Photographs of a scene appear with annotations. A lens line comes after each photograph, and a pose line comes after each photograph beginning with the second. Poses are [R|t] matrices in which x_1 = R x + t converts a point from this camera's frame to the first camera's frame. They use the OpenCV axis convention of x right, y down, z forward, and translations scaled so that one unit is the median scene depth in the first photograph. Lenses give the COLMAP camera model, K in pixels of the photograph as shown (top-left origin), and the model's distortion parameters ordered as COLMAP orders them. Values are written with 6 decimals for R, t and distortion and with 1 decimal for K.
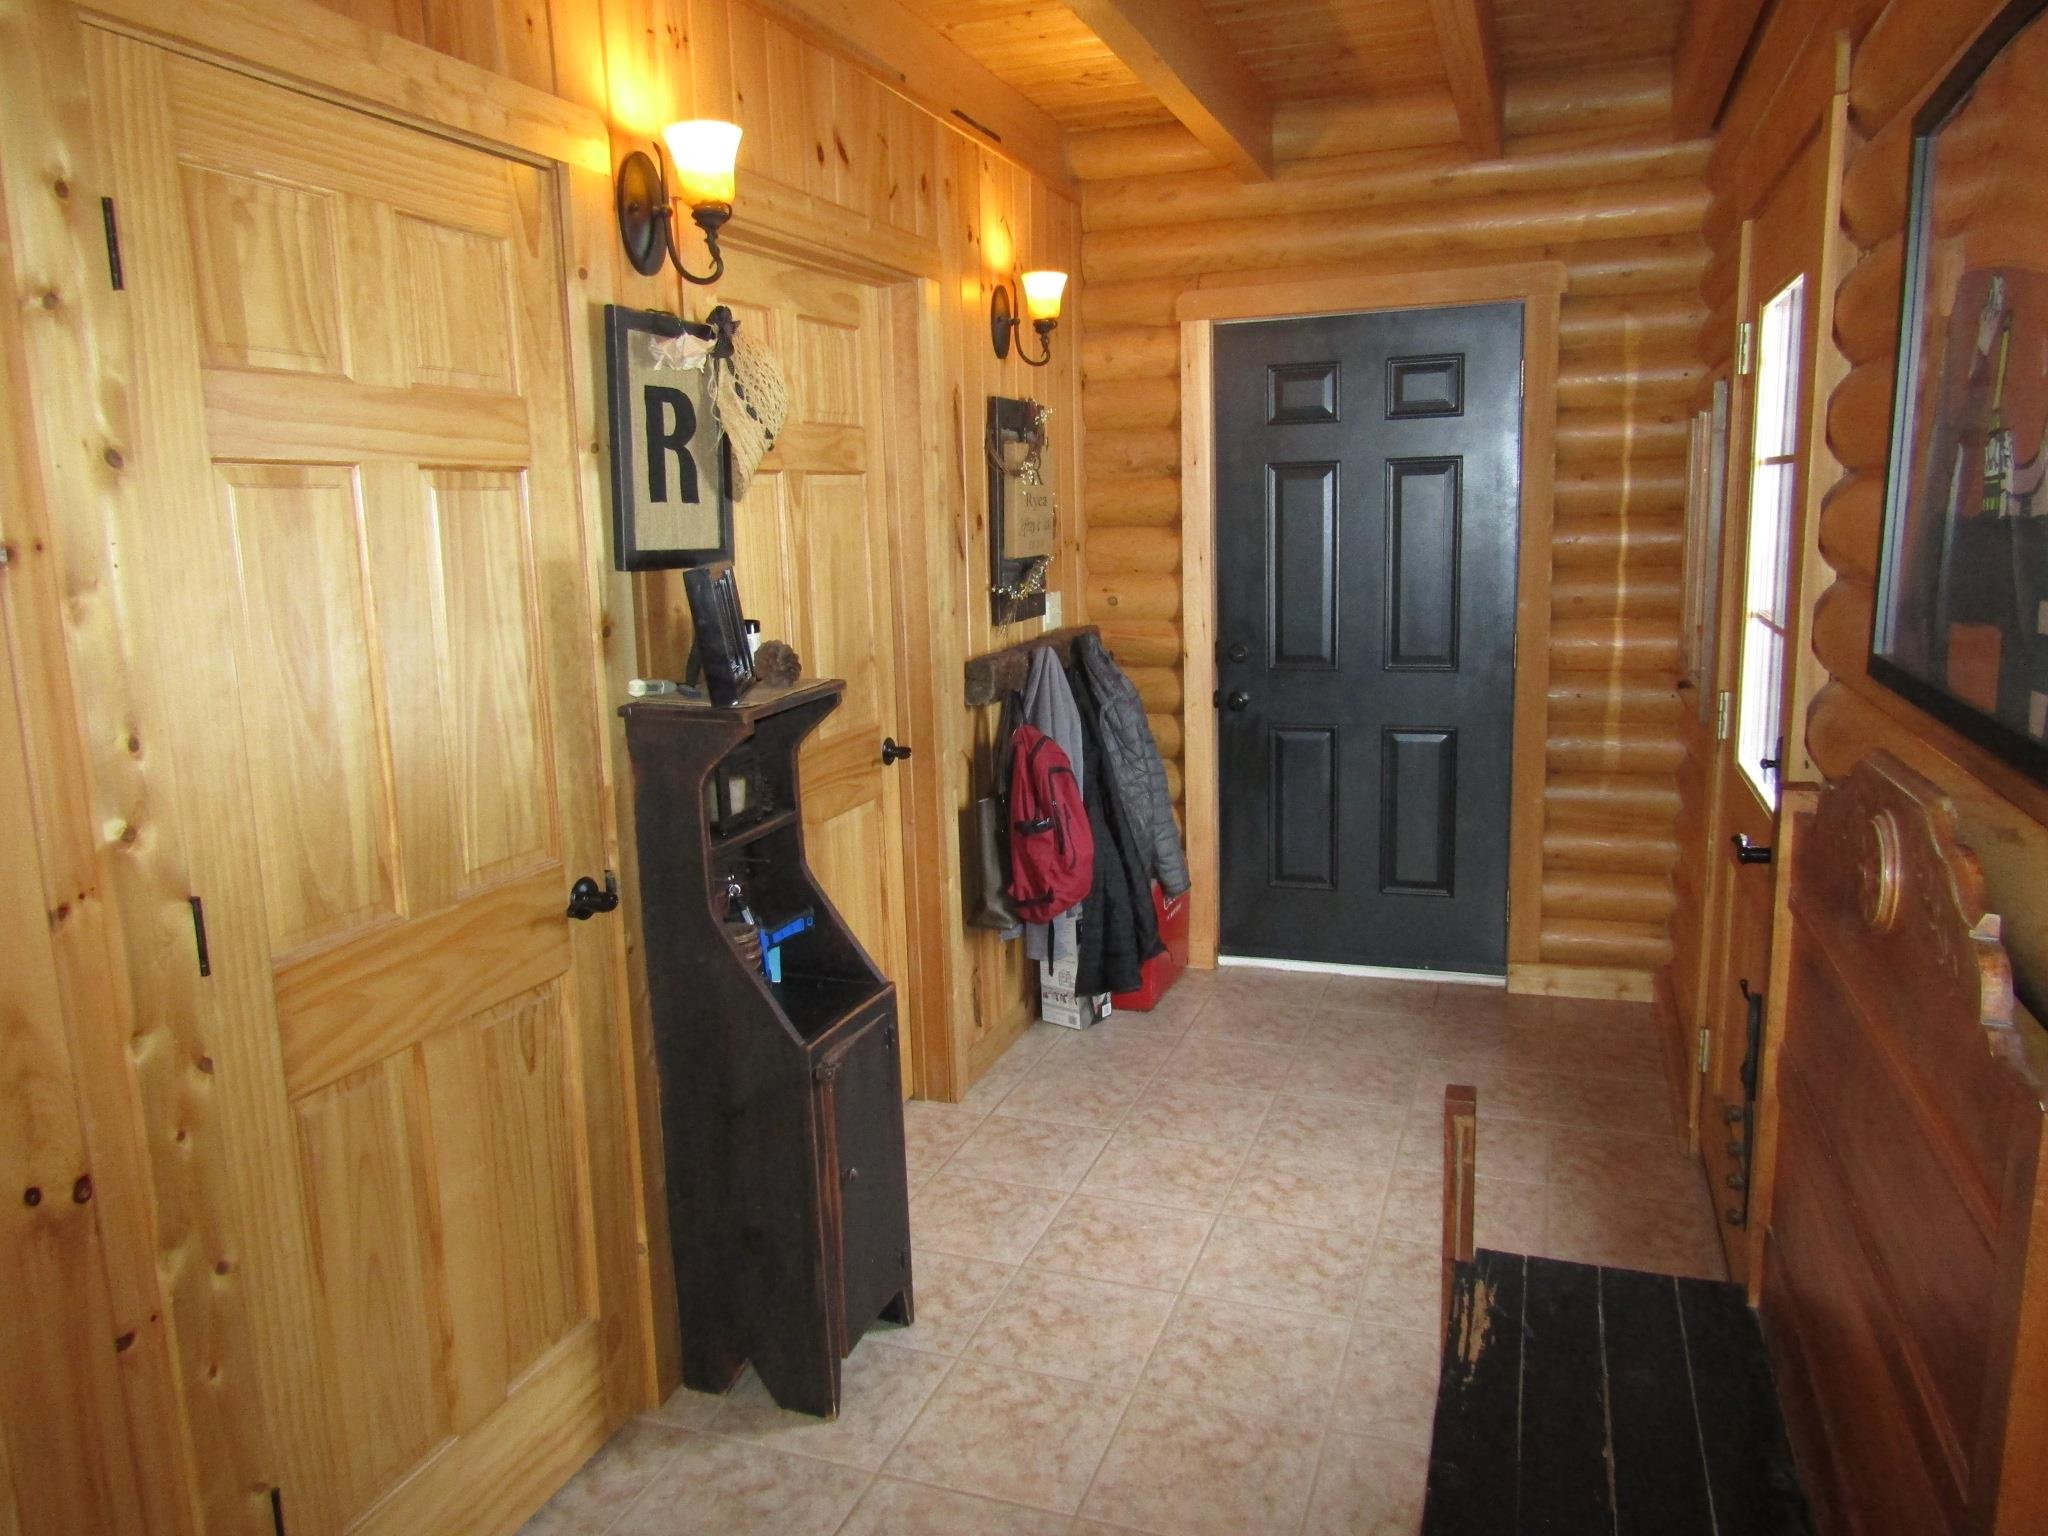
lens RADIAL K [[1451.0, 0, 1019.2], [0, 1451.0, 770.0], [0, 0, 1]] dist [-0.019213, 0.007824]
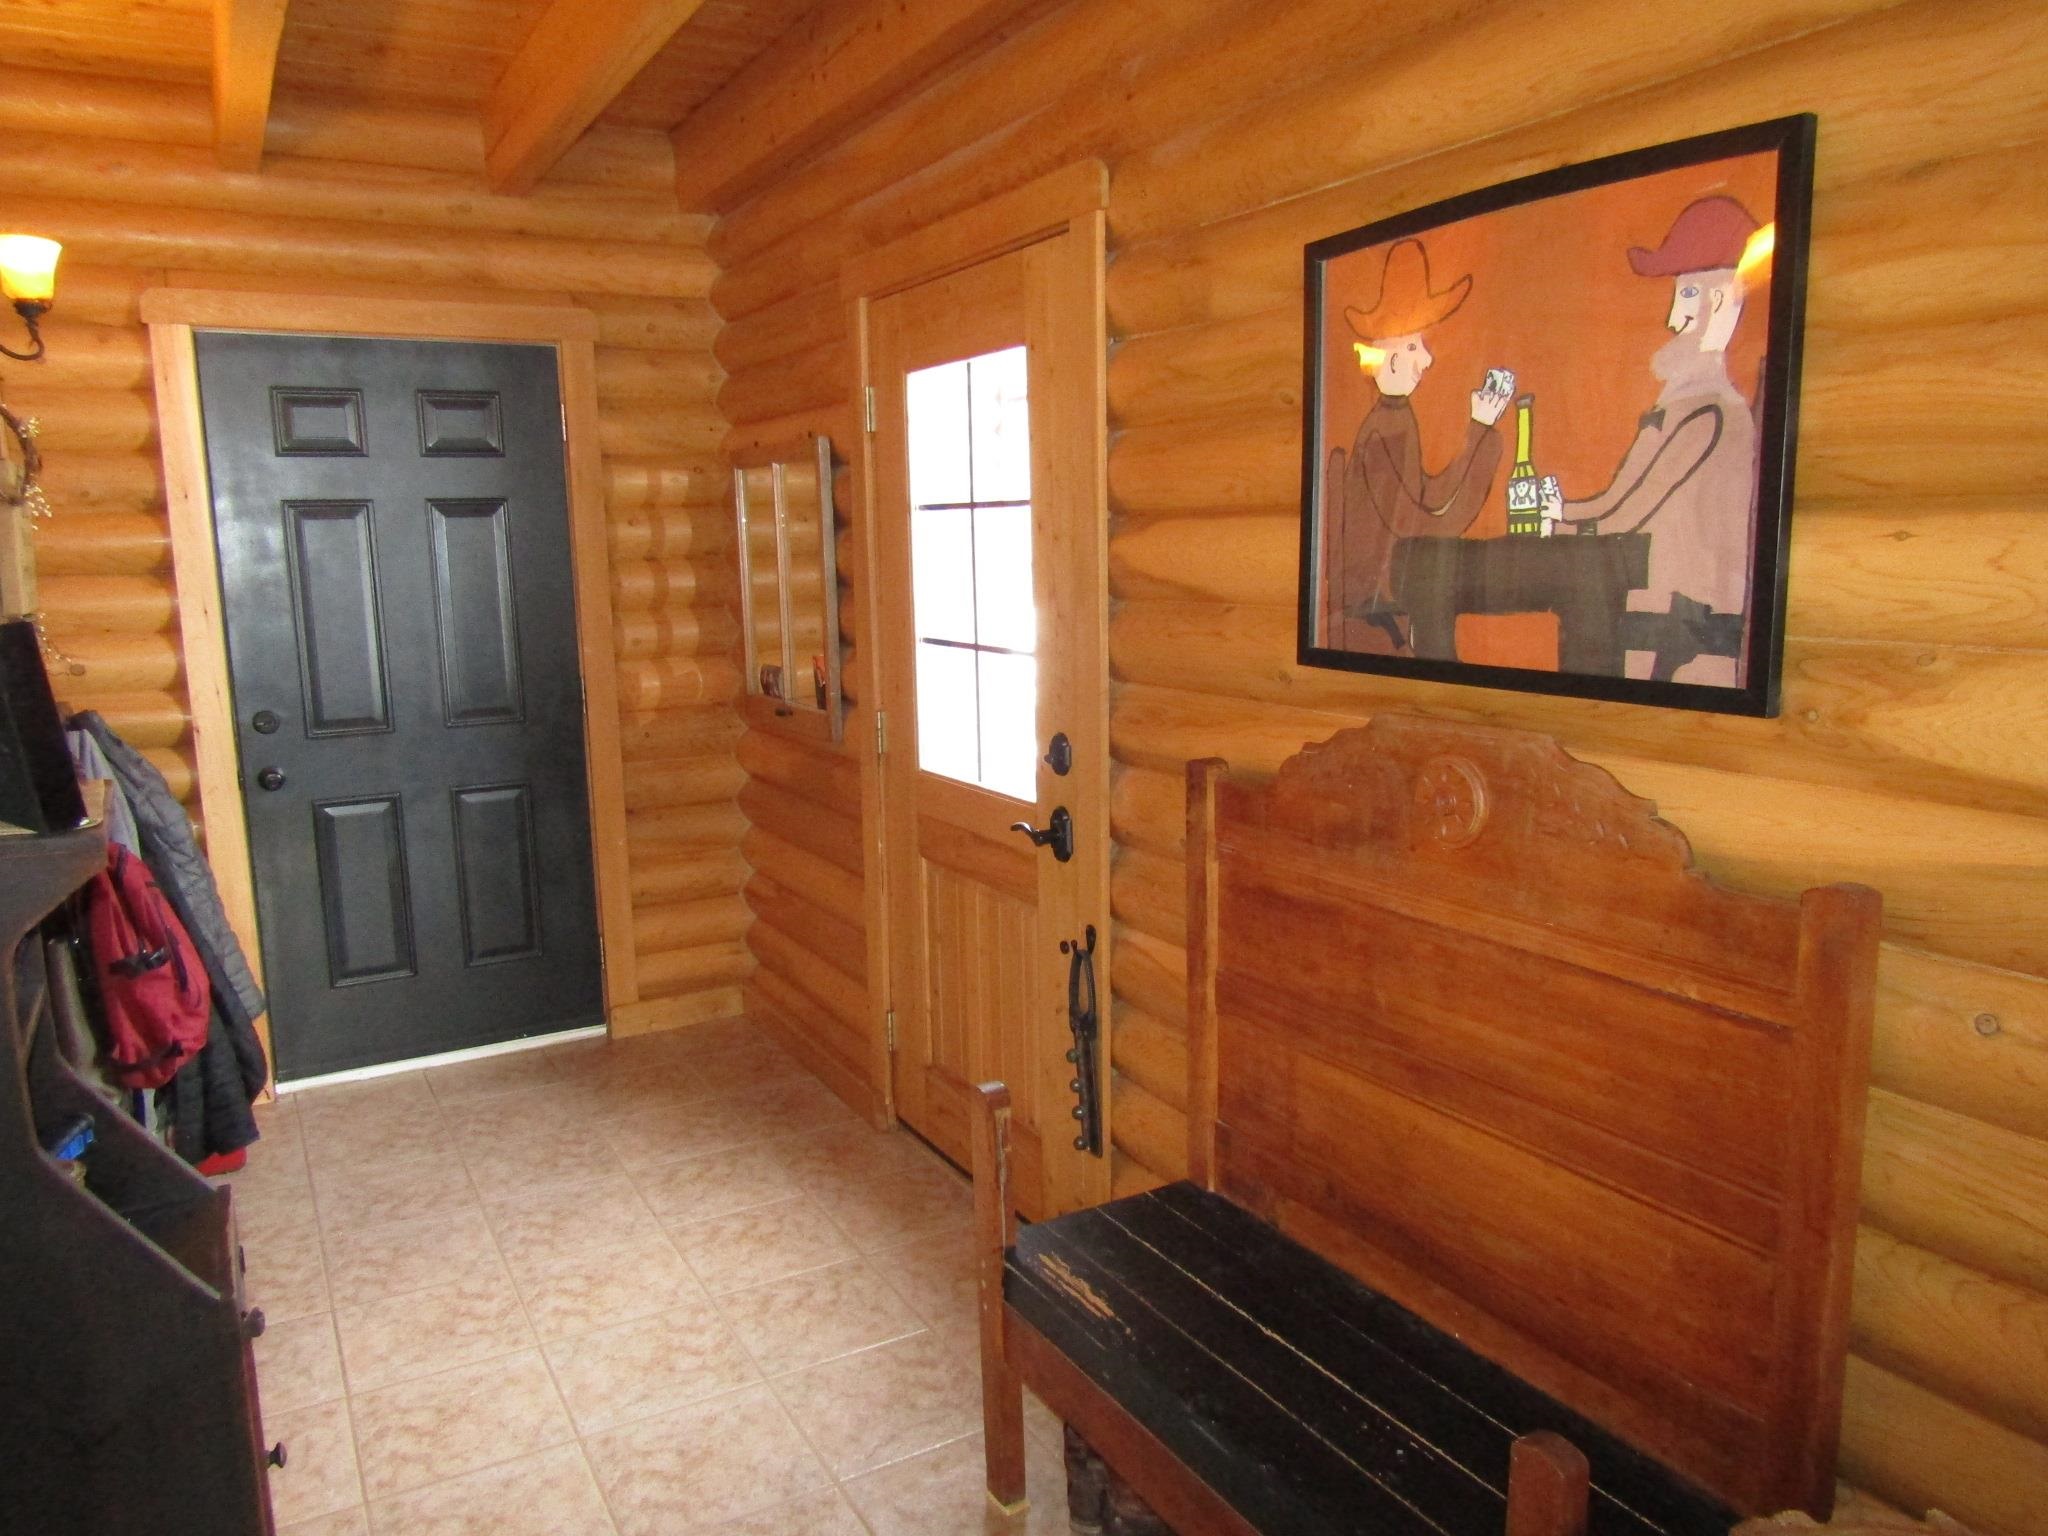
lens RADIAL K [[1451.0, 0, 1028.9], [0, 1451.0, 768.8], [0, 0, 1]] dist [-0.019213, 0.007824]
pose [[0.648018, -0.105406, 0.754296, -0.229196], [0.135812, 0.990496, 0.021735, -0.013868], [-0.749418, 0.088358, 0.656175, 0.135060]]
